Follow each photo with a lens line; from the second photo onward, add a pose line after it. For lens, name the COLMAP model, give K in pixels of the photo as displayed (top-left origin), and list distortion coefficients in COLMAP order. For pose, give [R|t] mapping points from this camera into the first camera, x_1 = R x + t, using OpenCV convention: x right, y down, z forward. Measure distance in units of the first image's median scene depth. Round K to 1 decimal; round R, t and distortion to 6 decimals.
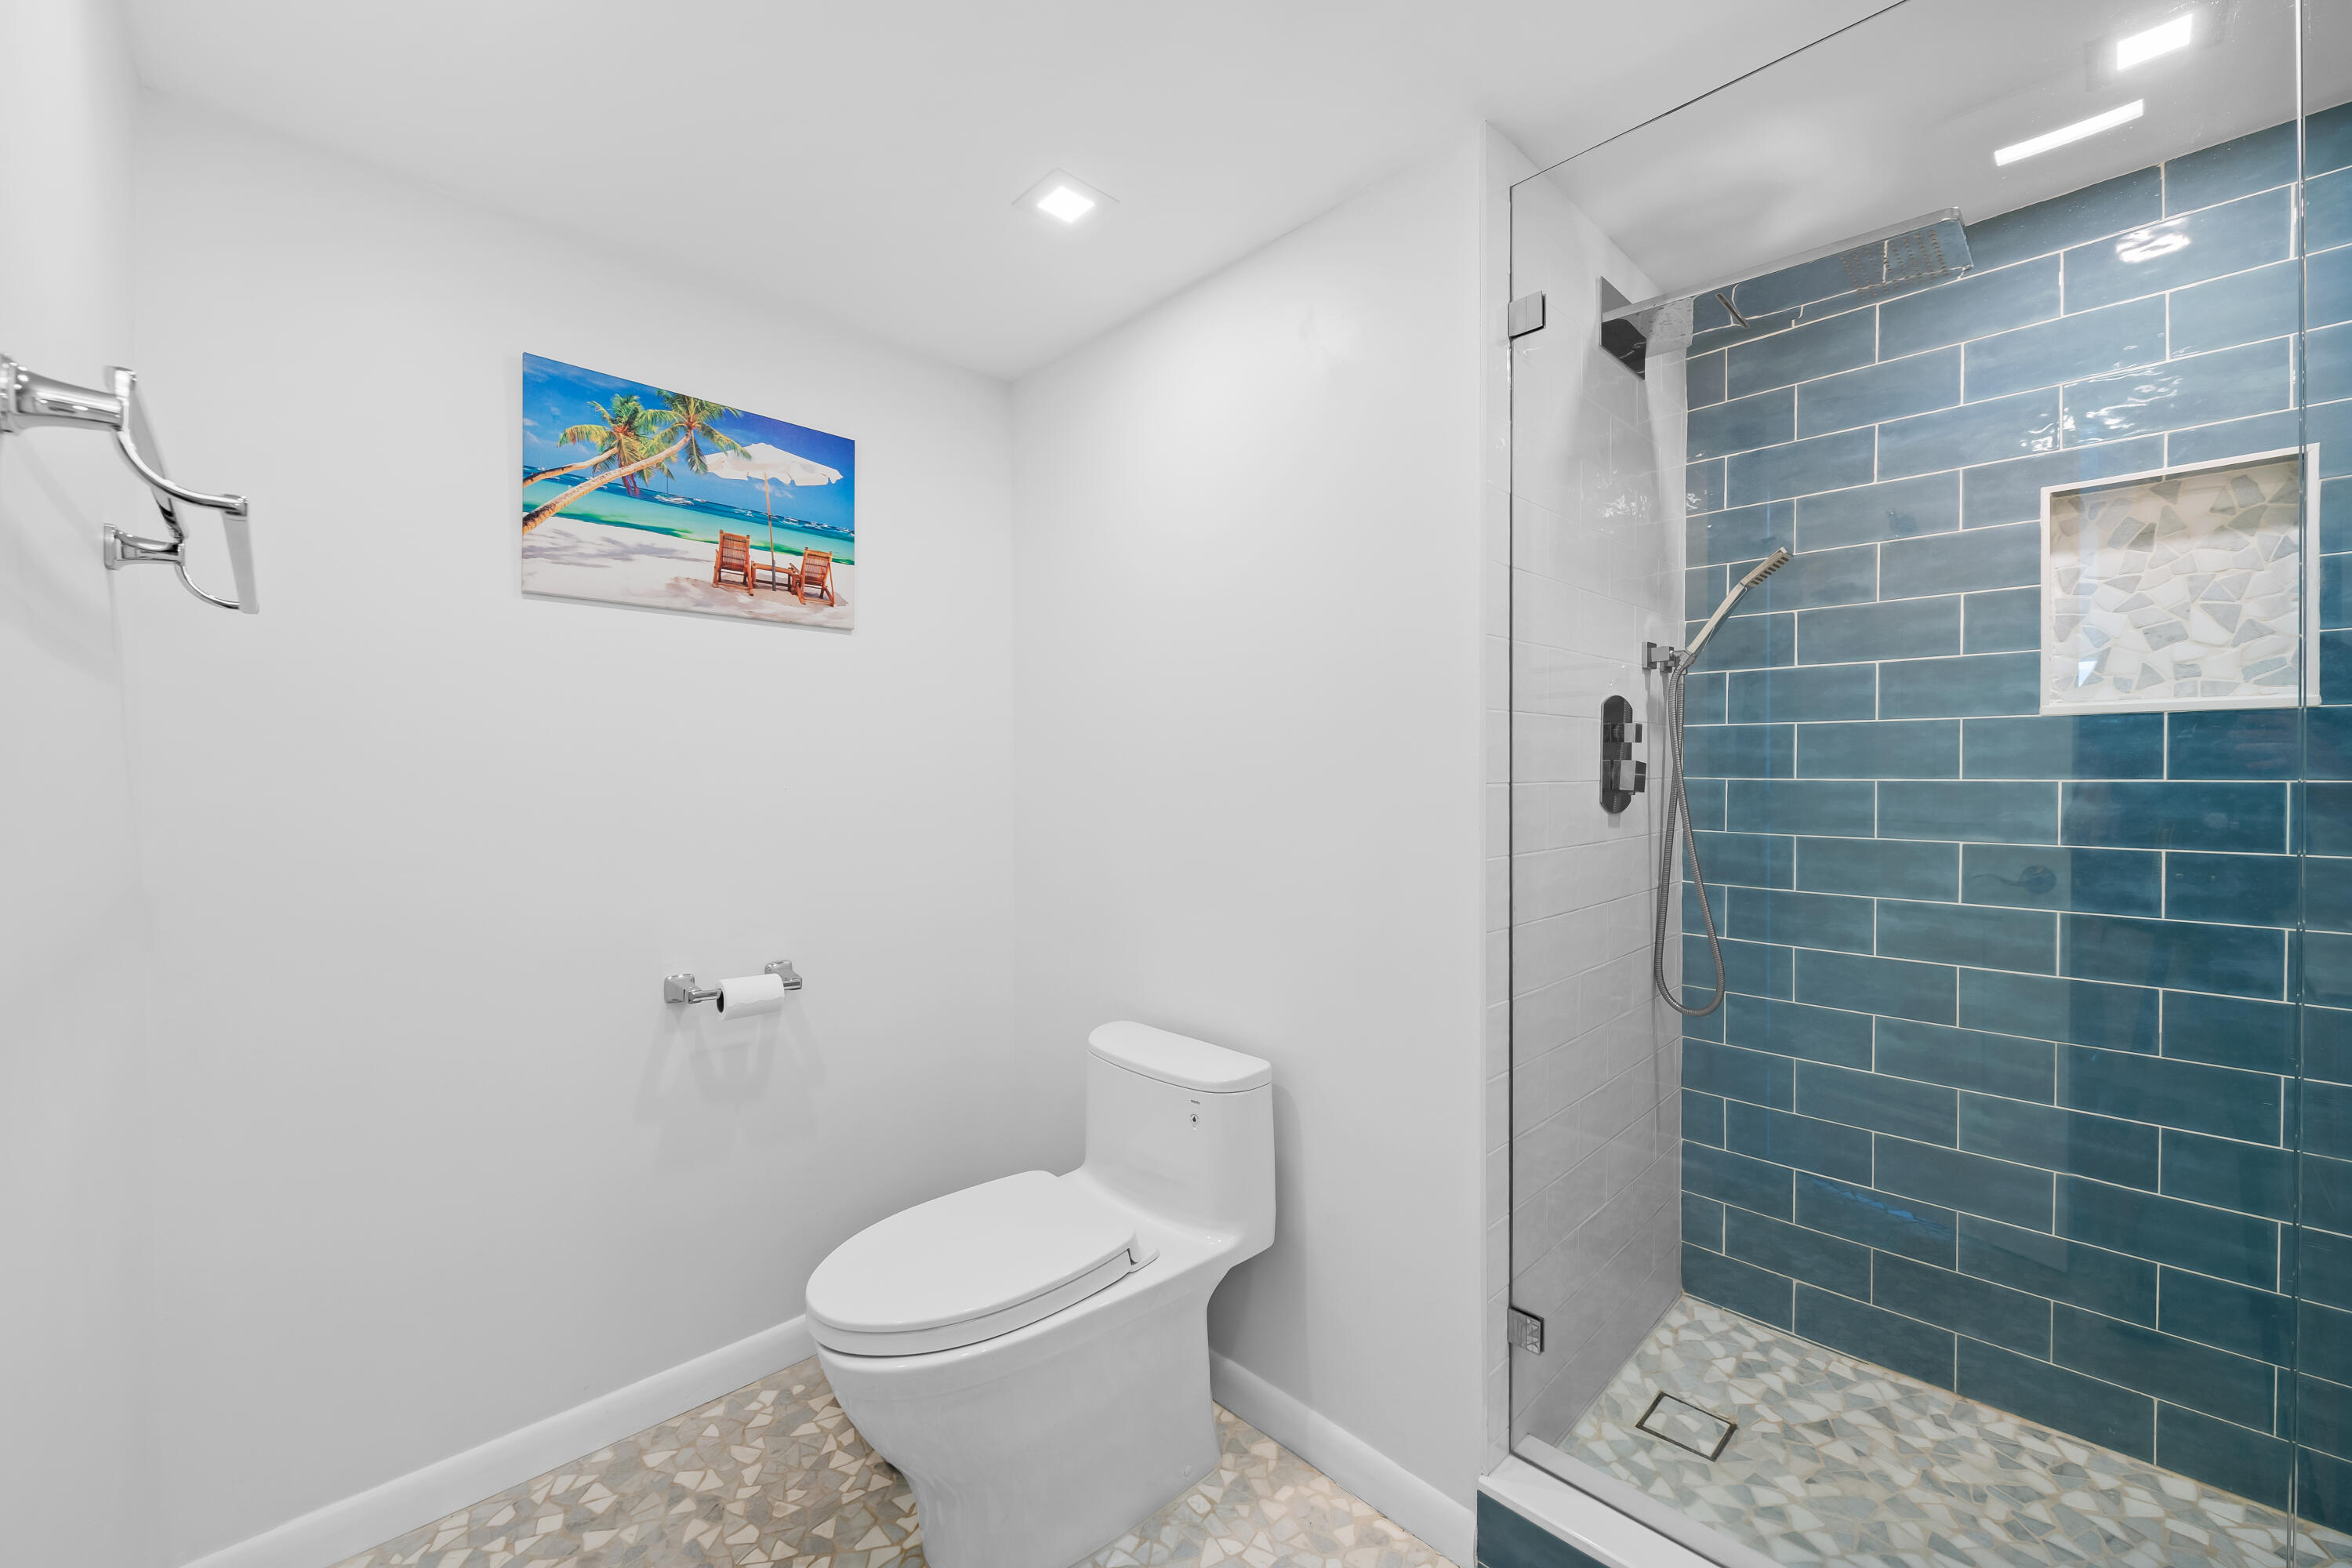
lens RADIAL K [[945.3, 0, 1226.2], [0, 945.3, 780.0], [0, 0, 1]] dist [0.000932, -0.003068]
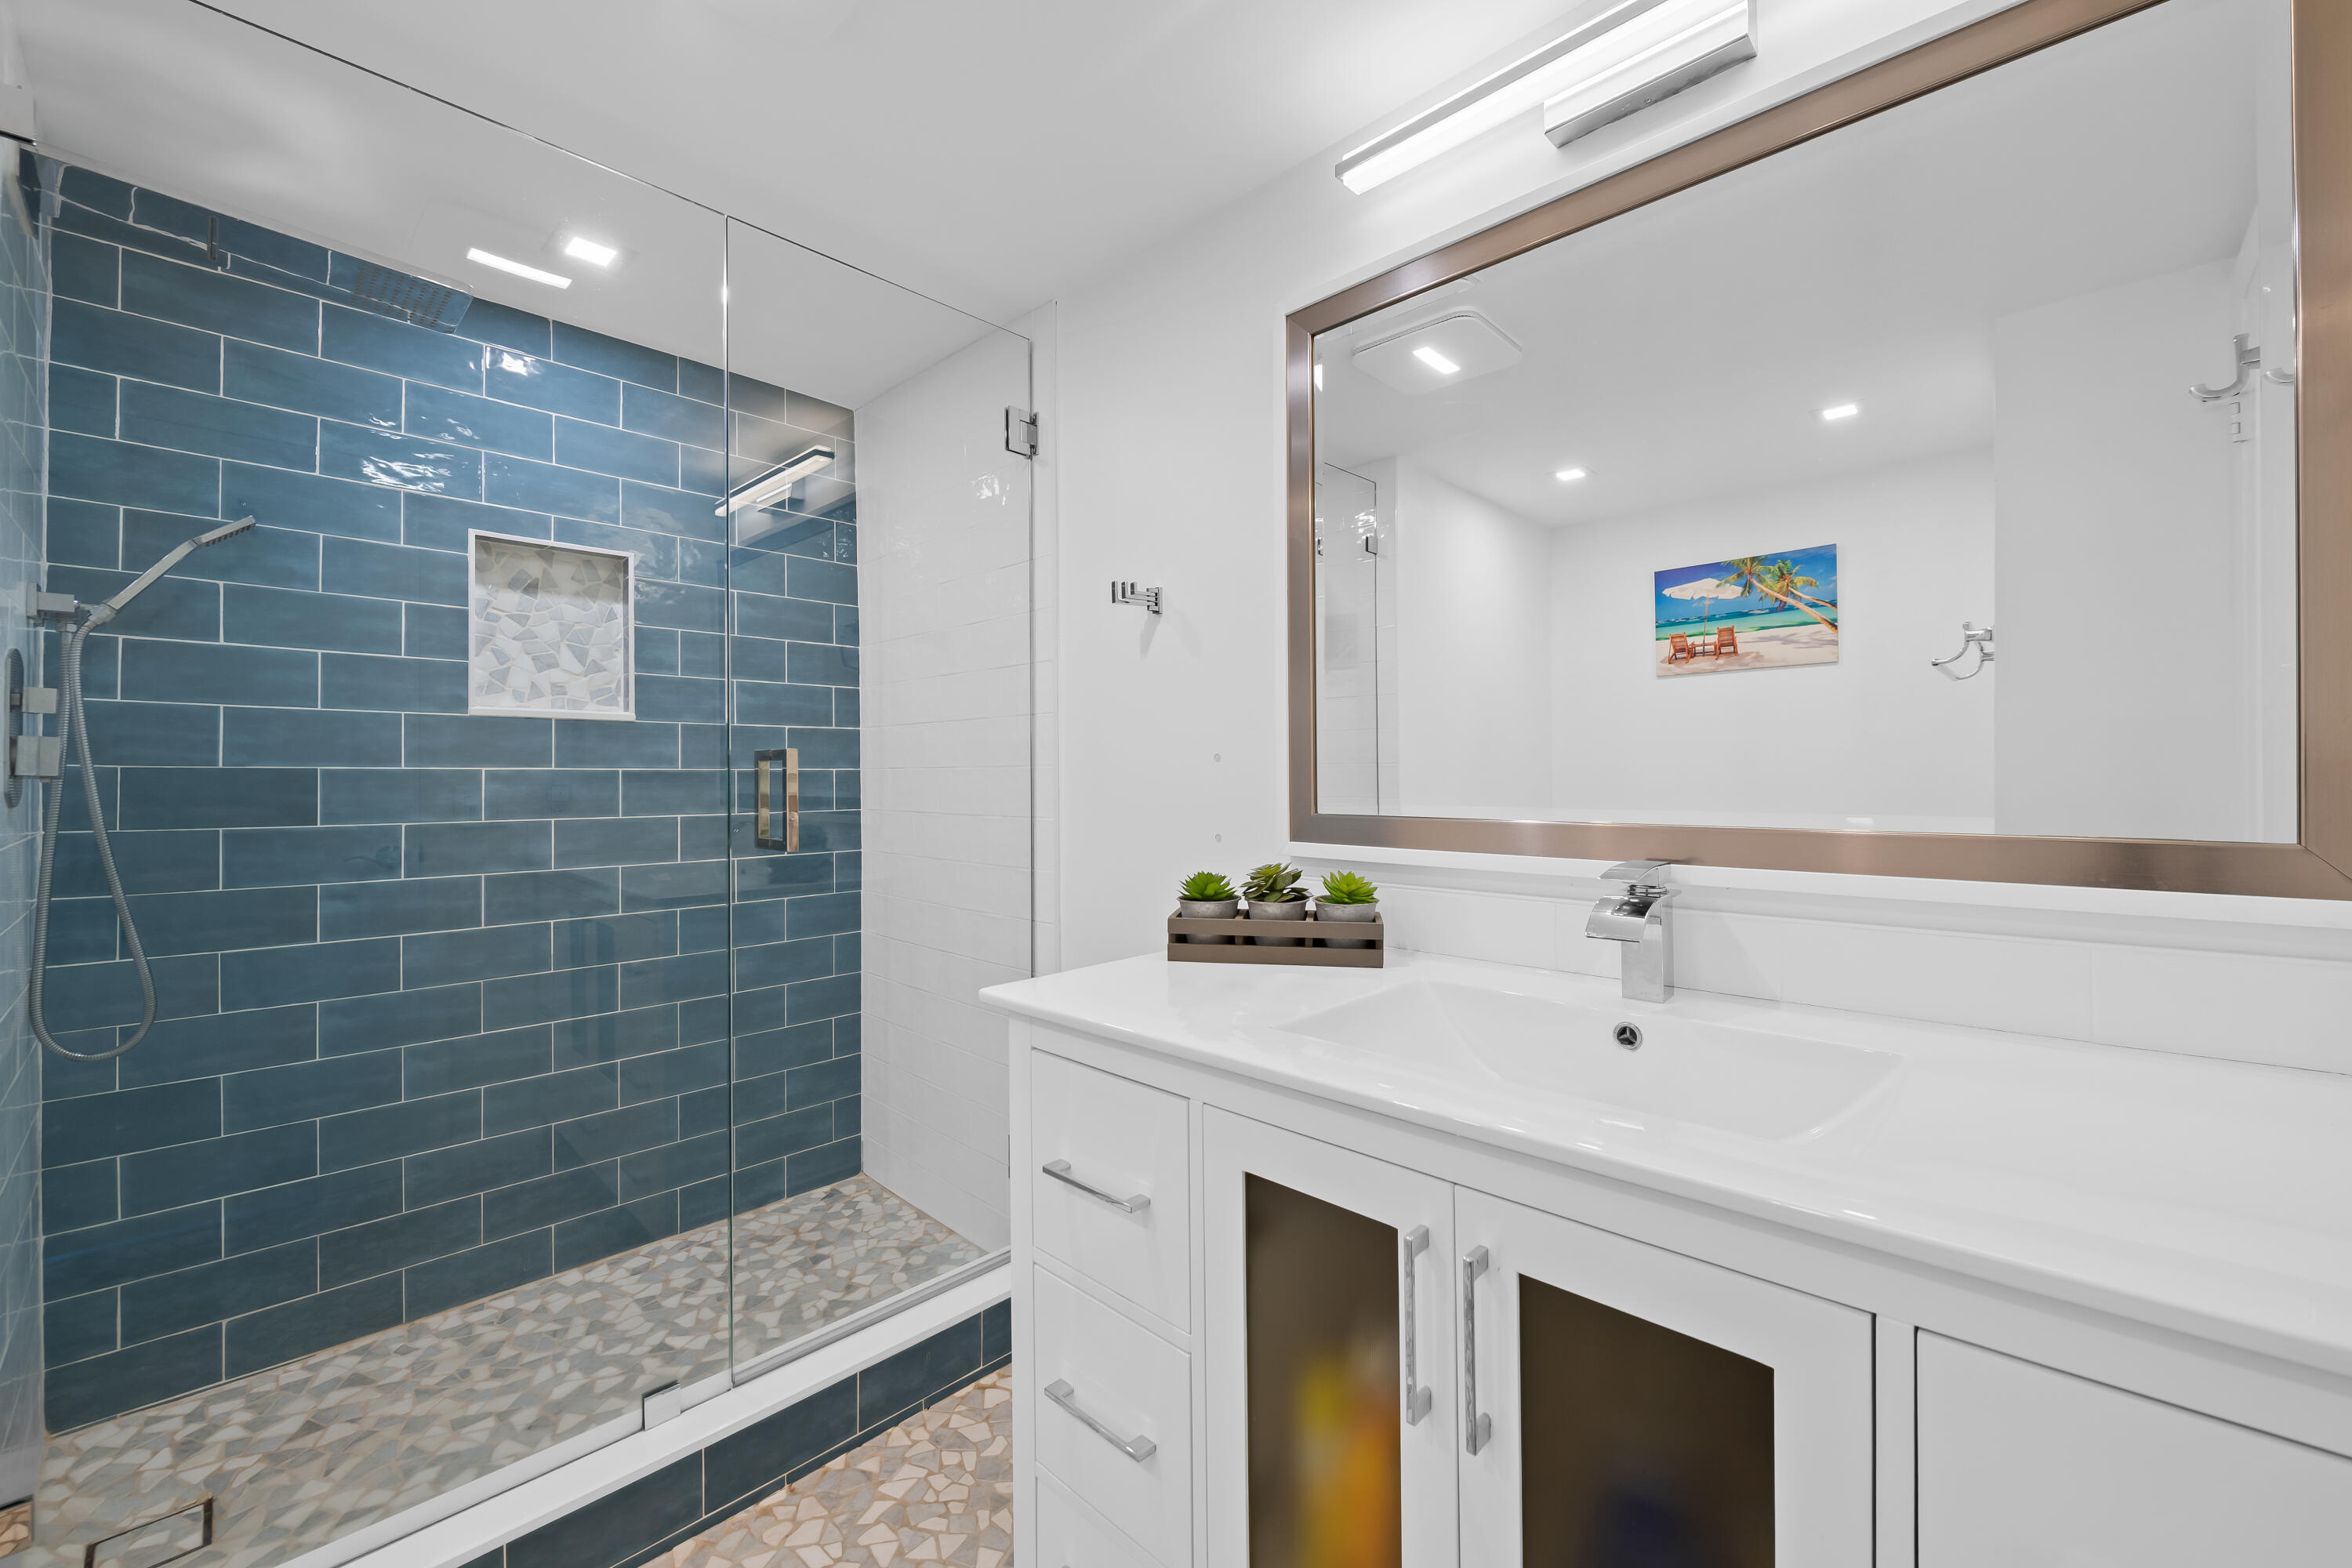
lens RADIAL K [[945.3, 0, 1178.4], [0, 945.3, 778.0], [0, 0, 1]] dist [0.000932, -0.003068]
pose [[-0.027812, 0.007124, 0.999588, -0.381705], [0.017139, 0.999831, -0.006648, 0.037212], [-0.999466, 0.016947, -0.027930, 0.121968]]
